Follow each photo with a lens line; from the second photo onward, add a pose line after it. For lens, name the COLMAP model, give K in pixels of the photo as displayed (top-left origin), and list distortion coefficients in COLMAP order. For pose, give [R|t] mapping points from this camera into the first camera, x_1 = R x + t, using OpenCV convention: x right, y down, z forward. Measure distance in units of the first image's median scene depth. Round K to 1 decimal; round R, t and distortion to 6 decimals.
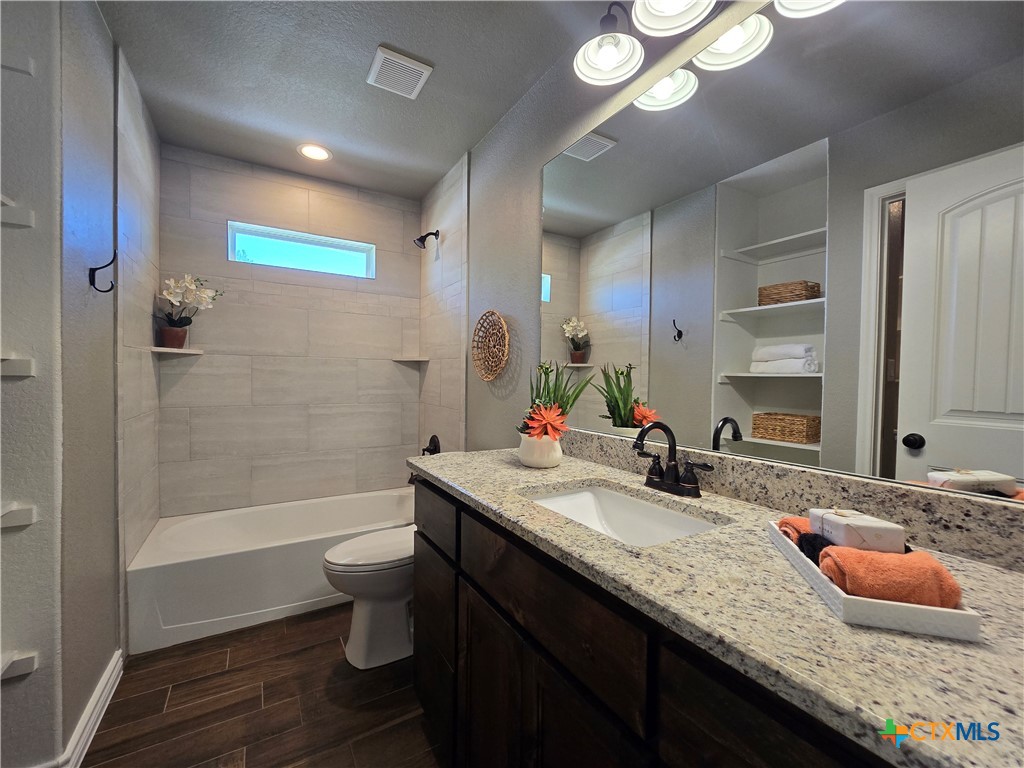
lens RADIAL K [[420.8, 0, 503.0], [0, 420.8, 384.7], [0, 0, 1]] dist [-0.000716, -0.000472]
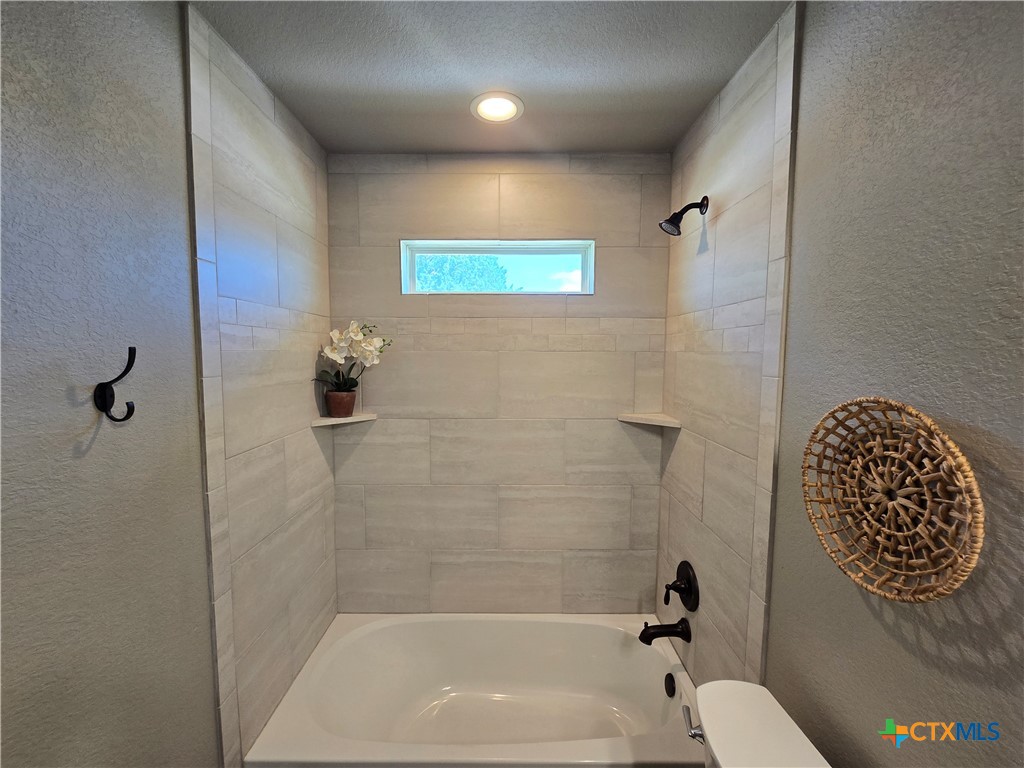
lens RADIAL K [[420.8, 0, 503.3], [0, 420.8, 393.4], [0, 0, 1]] dist [-0.000716, -0.000472]
pose [[0.859920, 0.036111, -0.509150, -0.103838], [-0.000878, 0.997598, 0.069271, -0.167139], [0.510428, -0.059120, 0.857886, 0.427115]]
